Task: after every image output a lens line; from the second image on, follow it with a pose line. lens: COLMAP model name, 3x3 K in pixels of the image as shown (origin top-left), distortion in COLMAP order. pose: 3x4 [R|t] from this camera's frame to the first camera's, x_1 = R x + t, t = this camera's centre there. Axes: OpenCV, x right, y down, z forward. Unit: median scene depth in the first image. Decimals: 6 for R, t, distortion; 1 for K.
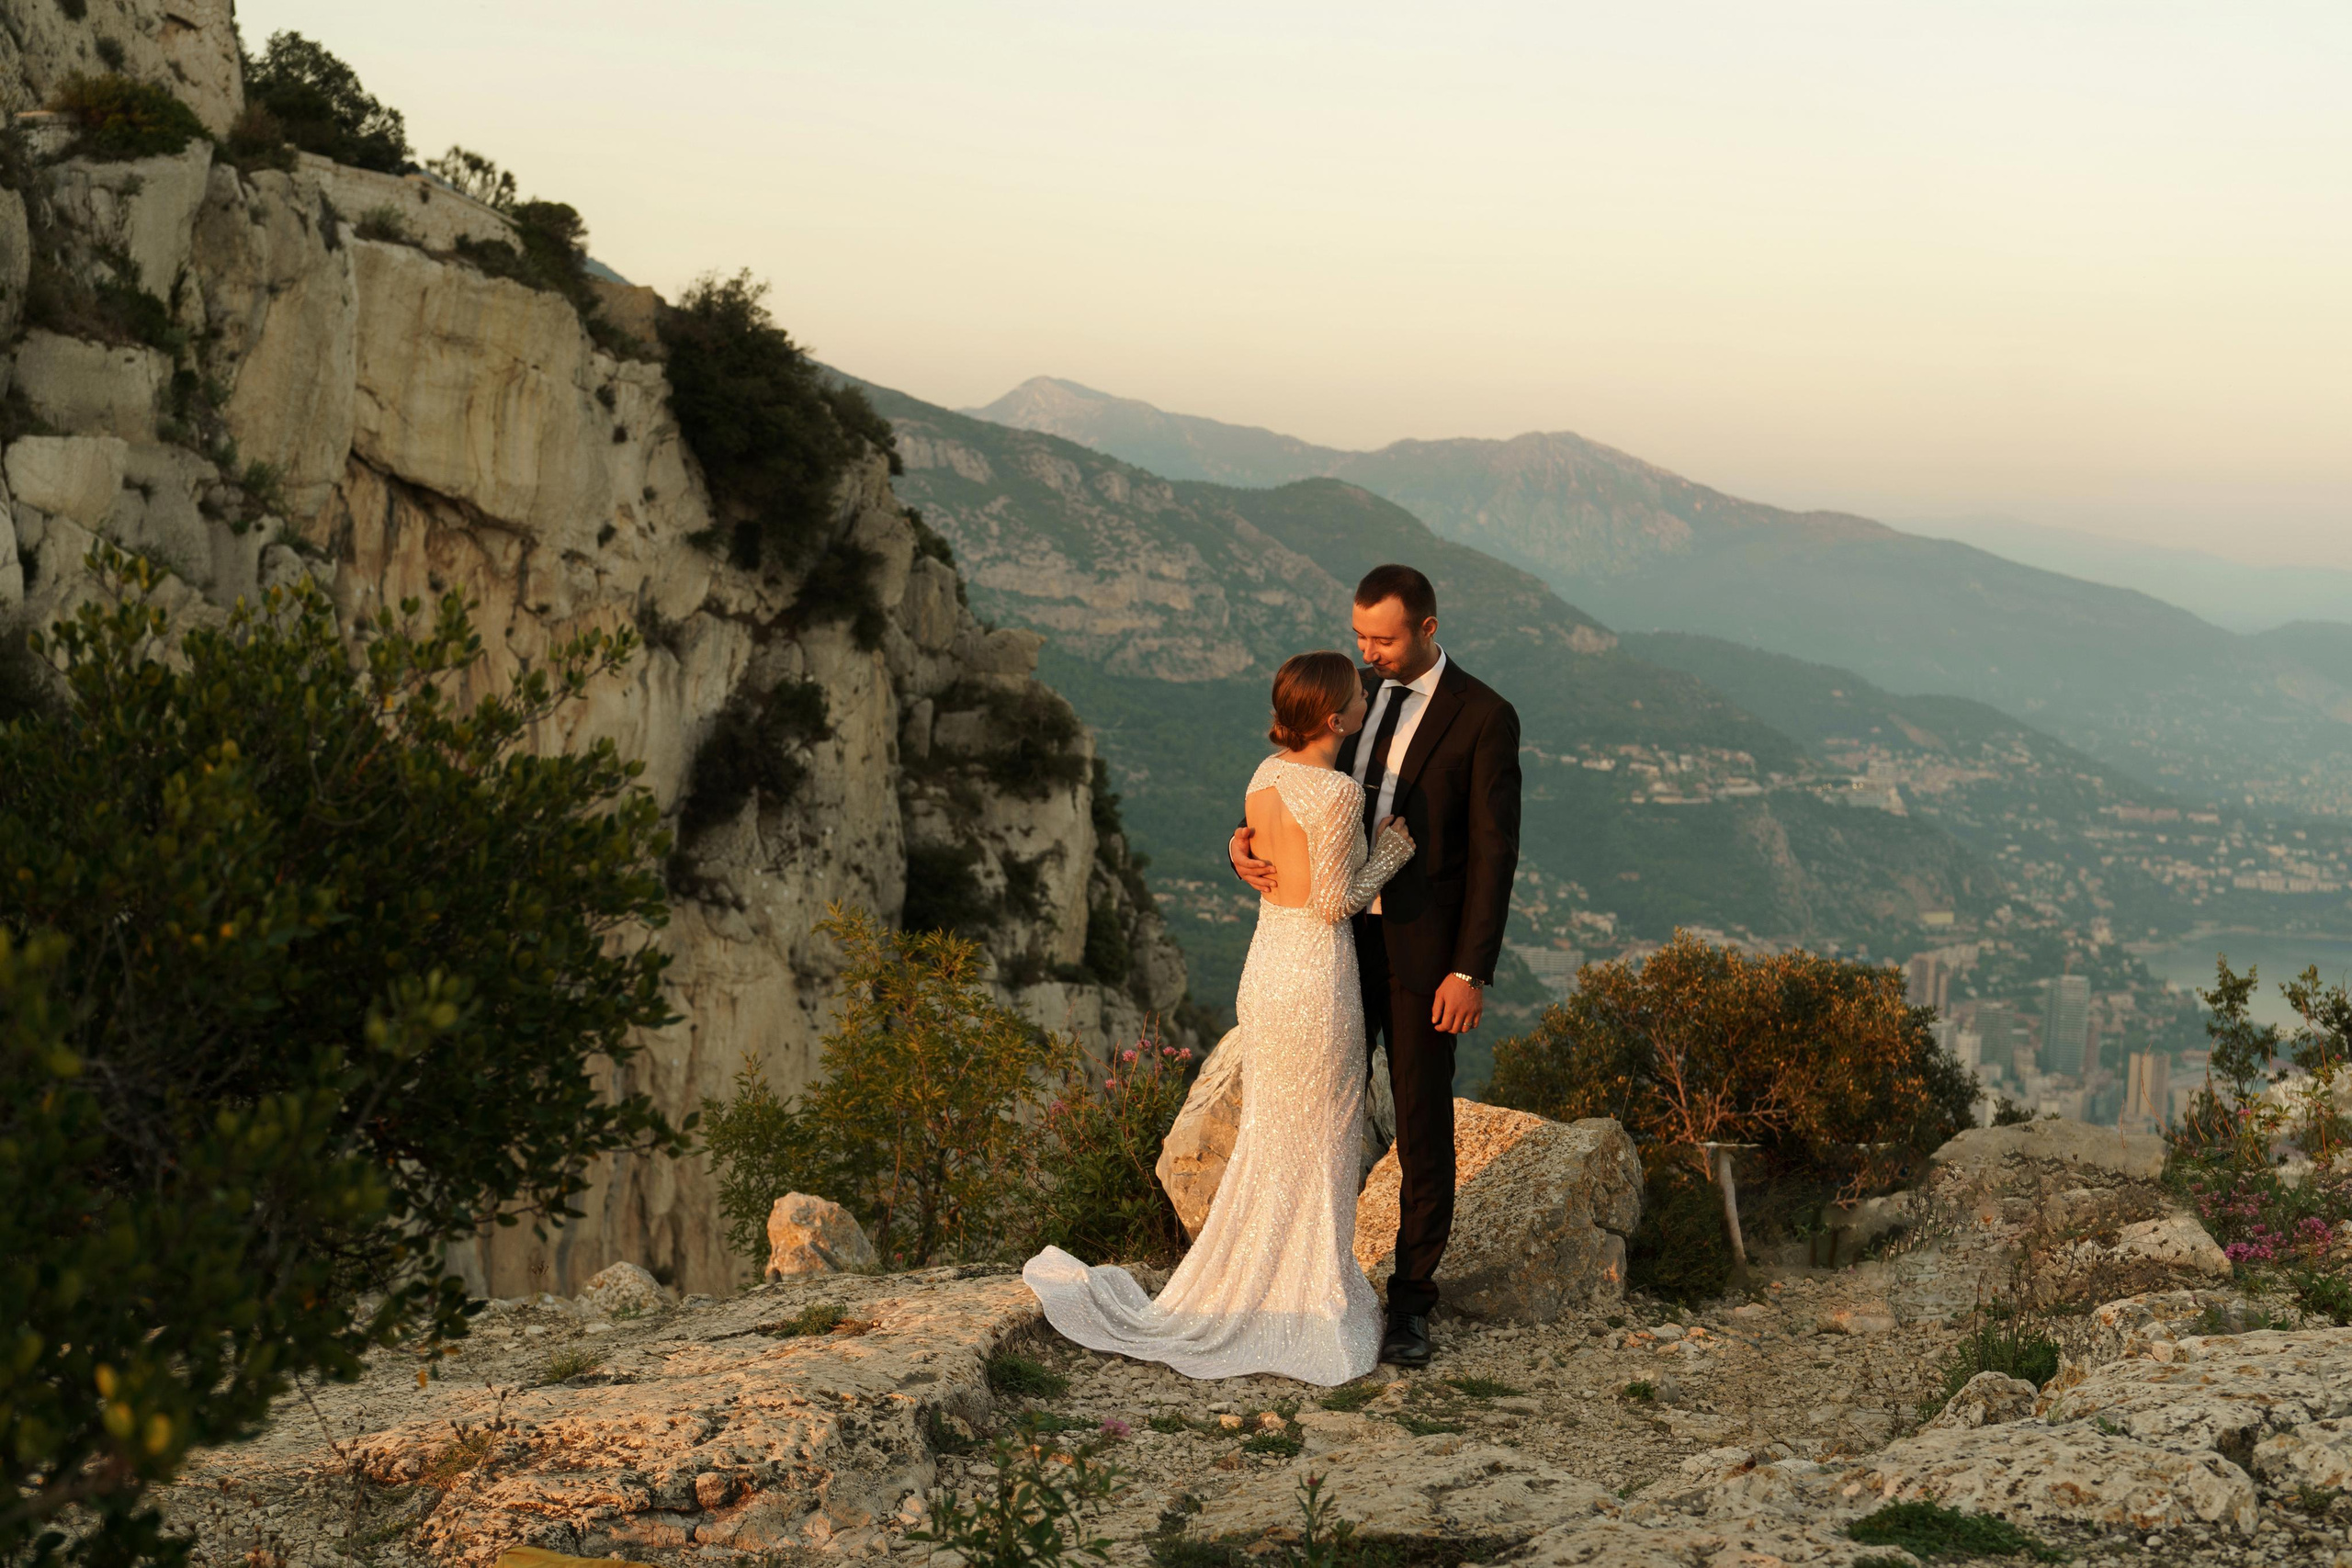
lens RADIAL K [[3335.6, 0, 1178.4], [0, 3335.6, 783.0], [0, 0, 1]] dist [0.006622, 0.000000]
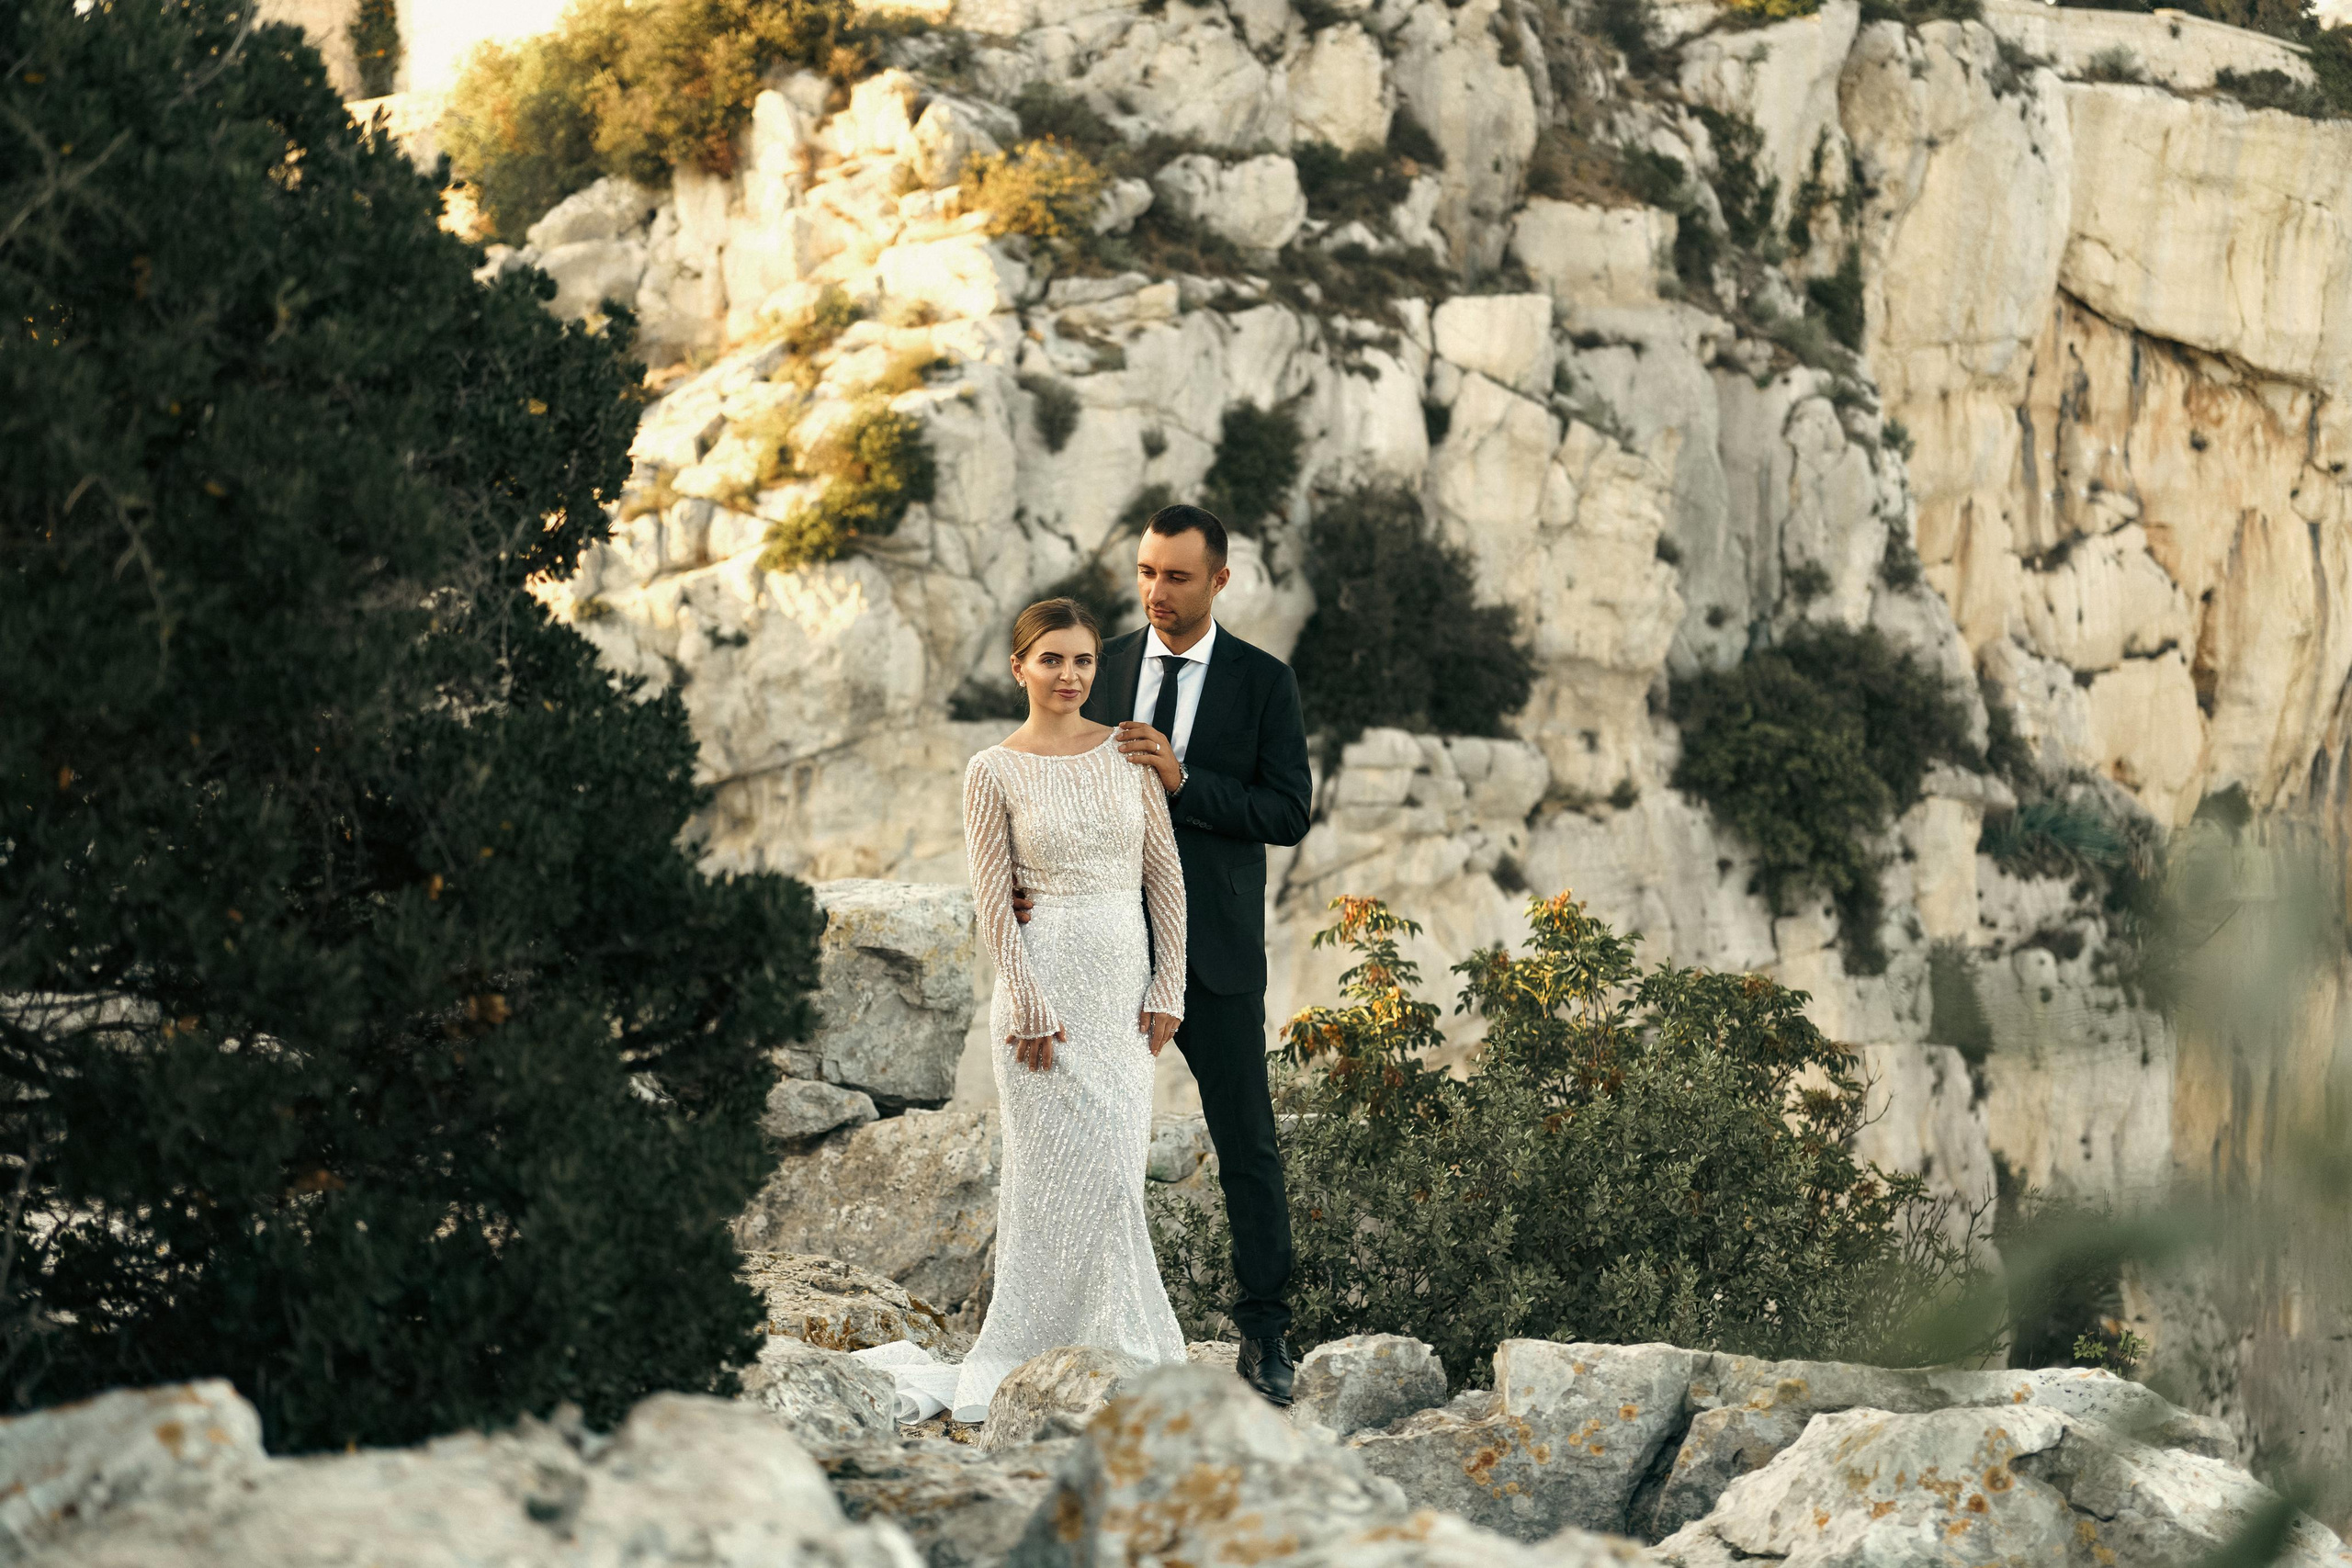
lens RADIAL K [[3335.6, 0, 1177.7], [0, 3335.6, 780.3], [0, 0, 1]] dist [0.006622, 0.000000]
pose [[0.735380, 0.031711, -0.676913, 0.216169], [-0.016463, 0.999446, 0.028935, 0.013715], [0.677455, -0.010134, 0.735494, 0.112489]]
